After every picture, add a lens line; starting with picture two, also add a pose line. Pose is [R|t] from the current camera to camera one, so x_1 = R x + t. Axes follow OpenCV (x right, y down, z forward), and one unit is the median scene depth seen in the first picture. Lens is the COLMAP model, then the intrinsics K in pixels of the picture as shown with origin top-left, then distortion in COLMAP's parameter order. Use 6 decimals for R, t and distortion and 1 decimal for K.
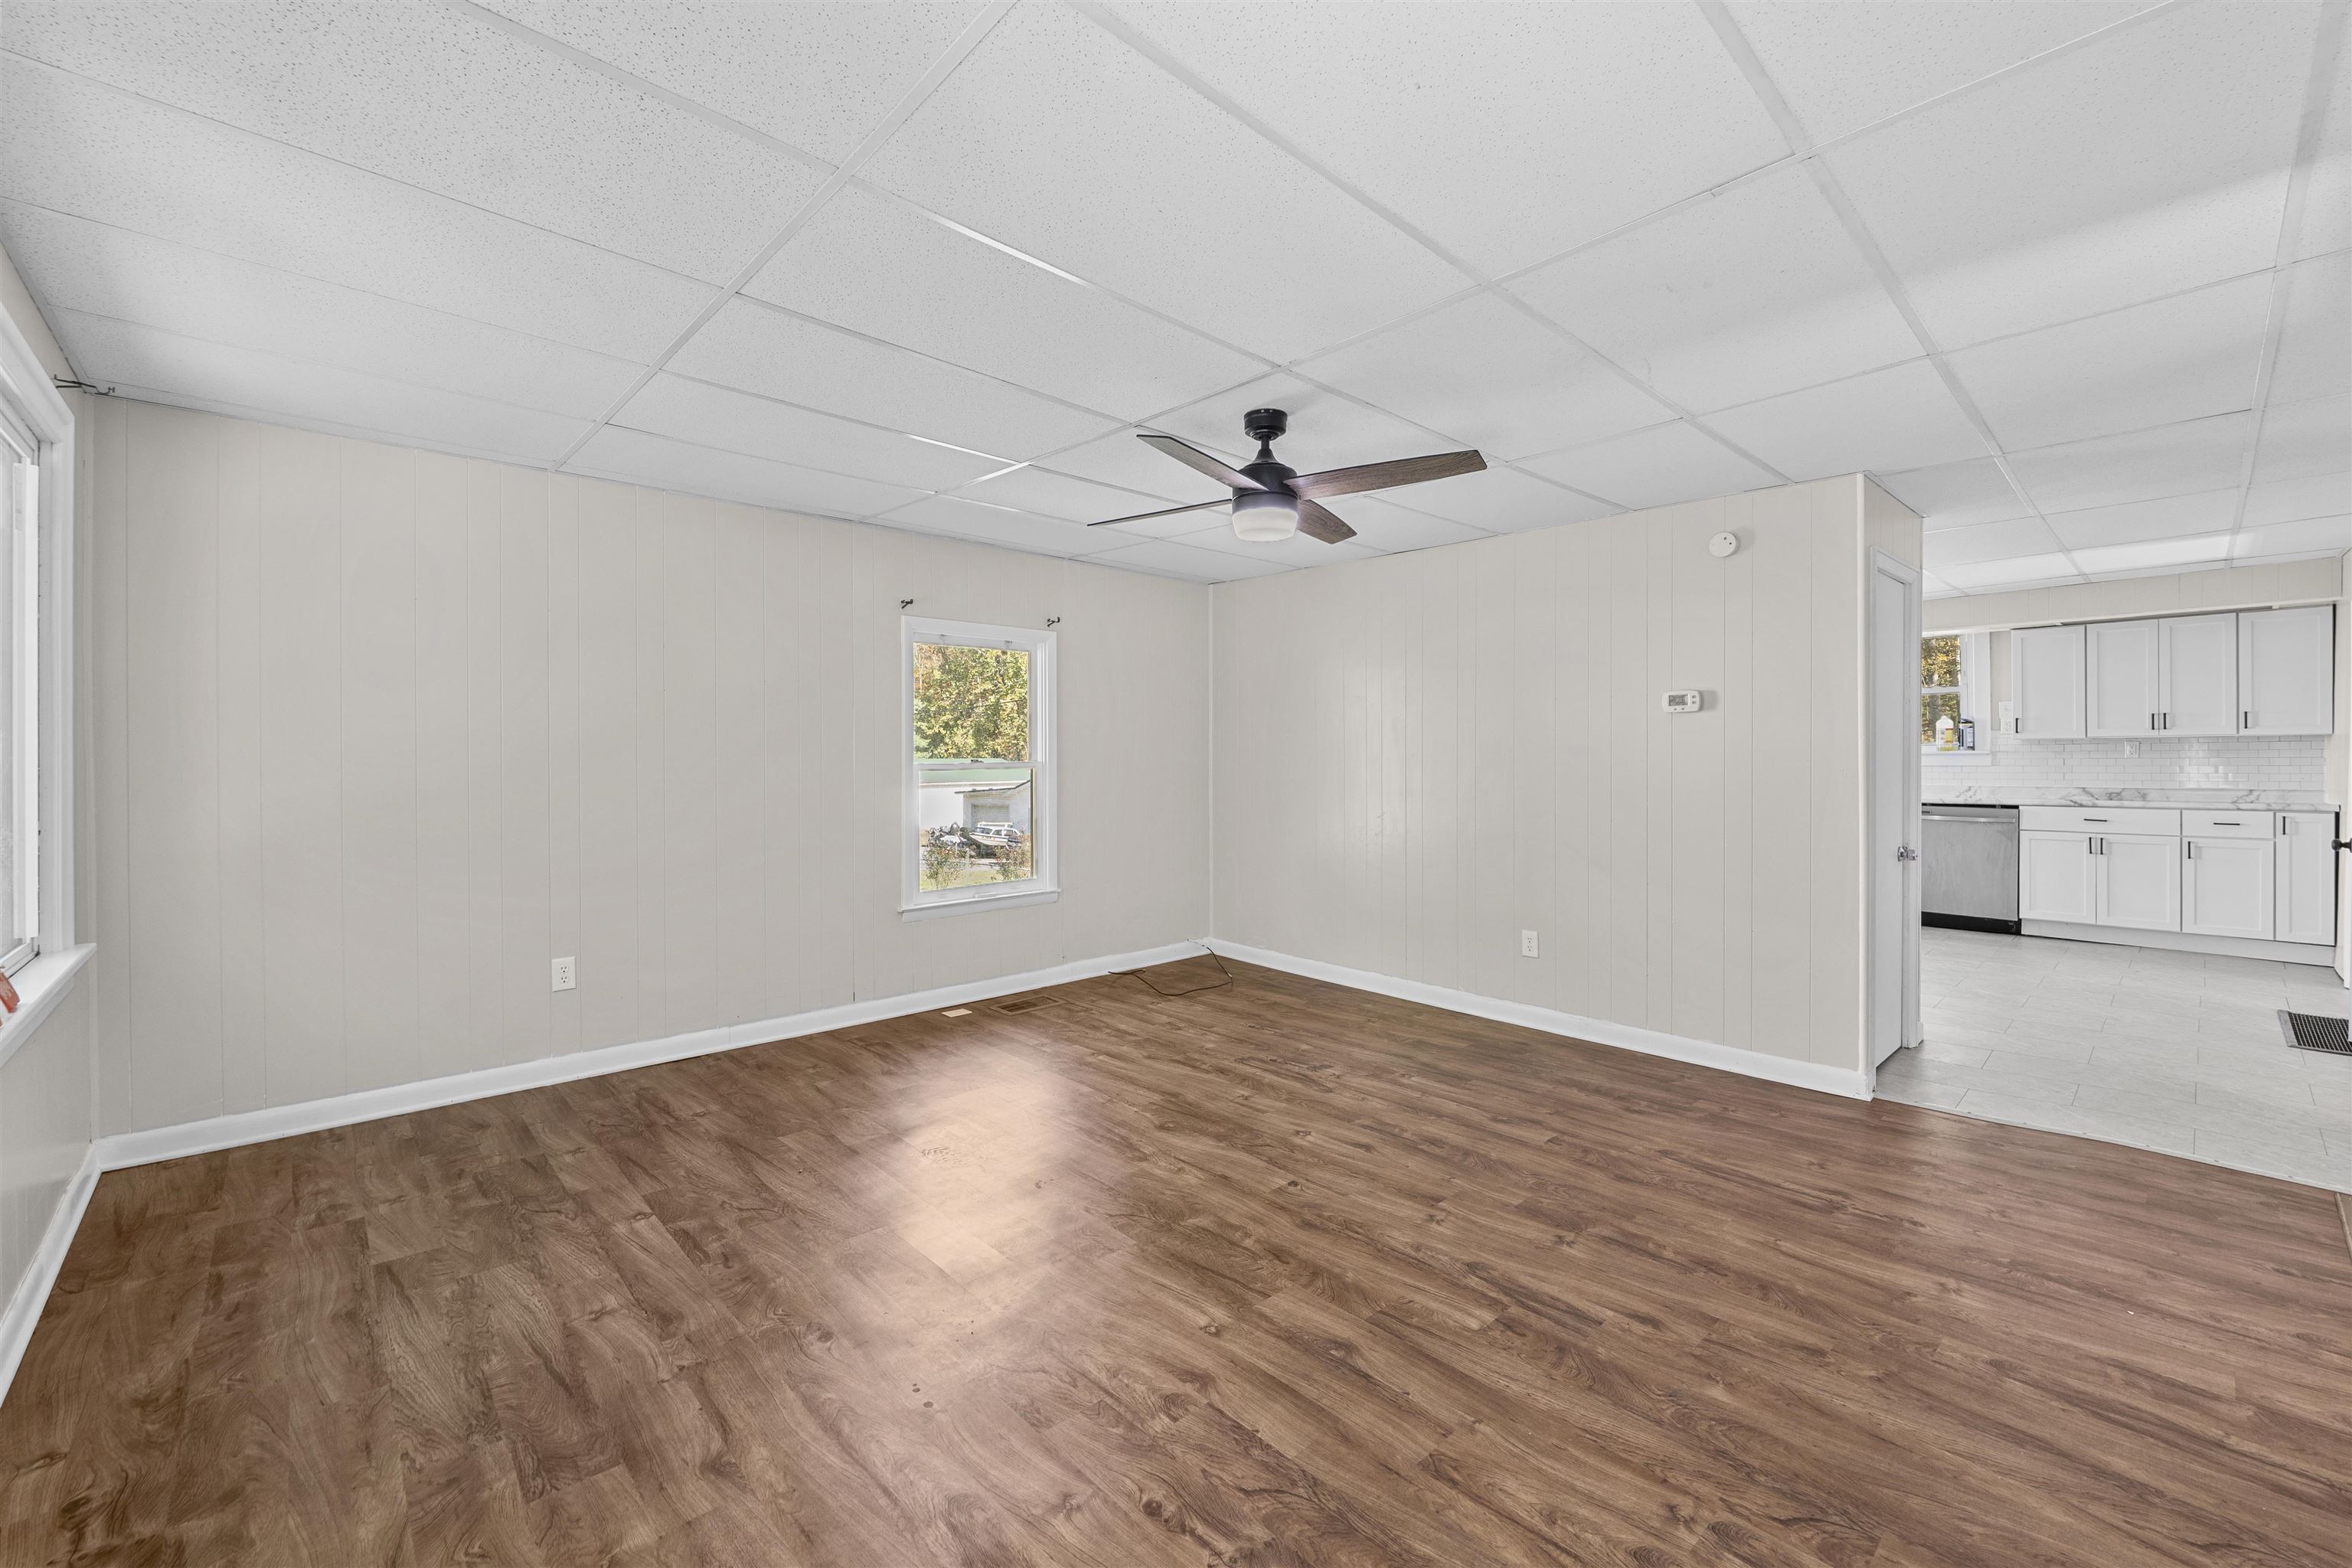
lens RADIAL K [[972.2, 0, 1165.2], [0, 972.2, 786.0], [0, 0, 1]] dist [-0.025725, 0.003458]
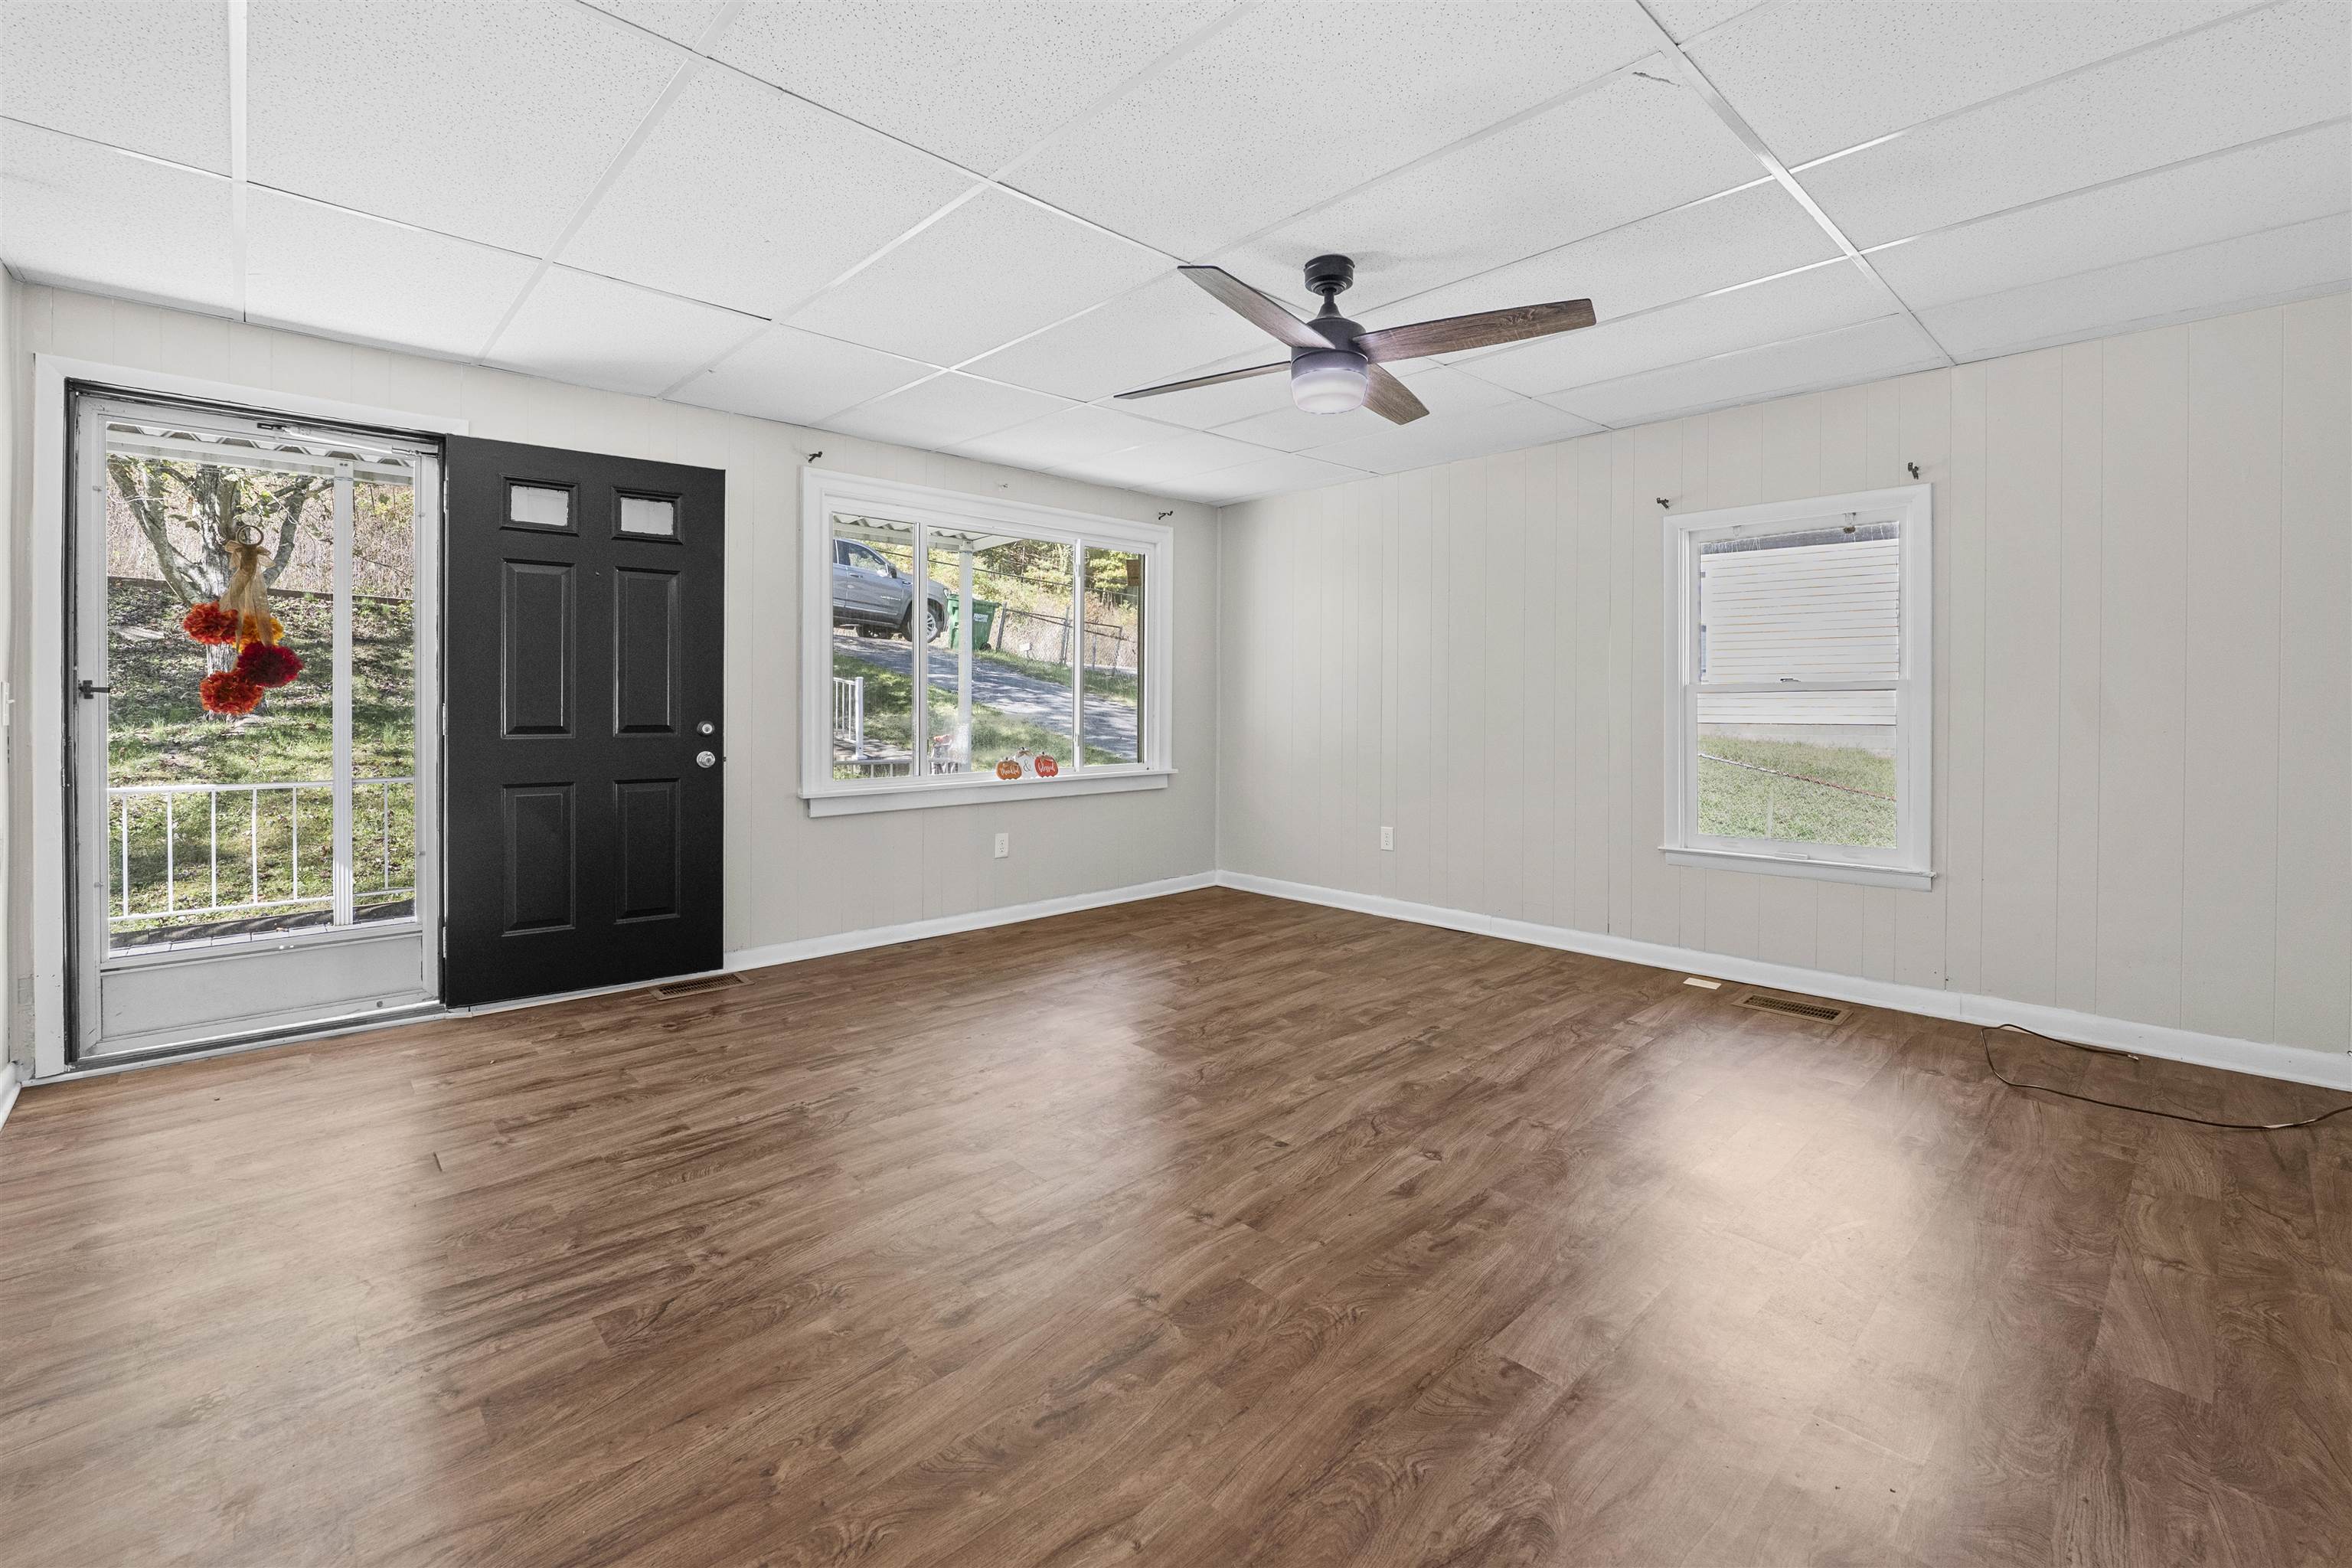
lens RADIAL K [[1004.8, 0, 1174.9], [0, 1004.8, 701.5], [0, 0, 1]] dist [-0.011740, -0.000262]
pose [[0.009062, 0.001208, -0.999958, 1.024814], [-0.028893, 0.999582, 0.000946, 0.009892], [0.999541, 0.028883, 0.009093, 0.867491]]
